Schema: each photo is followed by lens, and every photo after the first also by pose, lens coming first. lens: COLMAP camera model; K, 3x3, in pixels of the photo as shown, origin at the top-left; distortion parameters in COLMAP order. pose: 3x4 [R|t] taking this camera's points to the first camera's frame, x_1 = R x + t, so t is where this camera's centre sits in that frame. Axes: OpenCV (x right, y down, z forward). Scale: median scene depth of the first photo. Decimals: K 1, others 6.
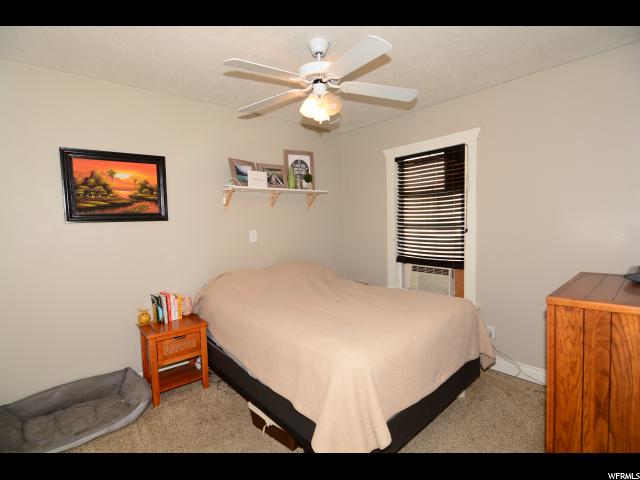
lens RADIAL K [[315.1, 0, 320.0], [0, 315.1, 240.0], [0, 0, 1]] dist [-0.000980, -0.011753]
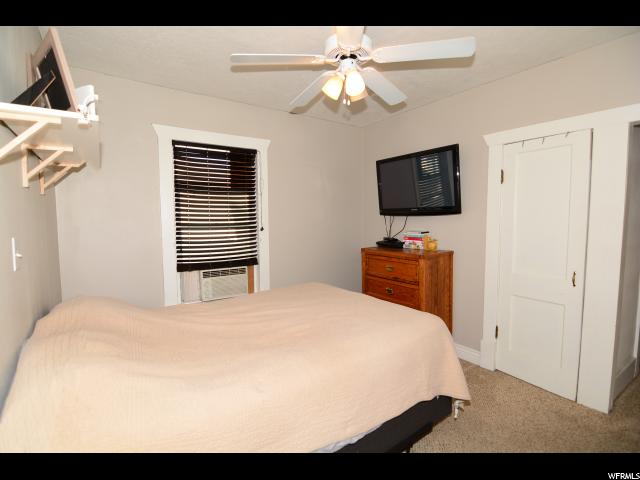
lens RADIAL K [[315.1, 0, 320.0], [0, 315.1, 240.0], [0, 0, 1]] dist [-0.000980, -0.011753]
pose [[0.117013, -0.034492, 0.992531, -0.565810], [0.074289, 0.996901, 0.025885, -0.004263], [-0.990348, 0.070705, 0.119213, 0.622082]]
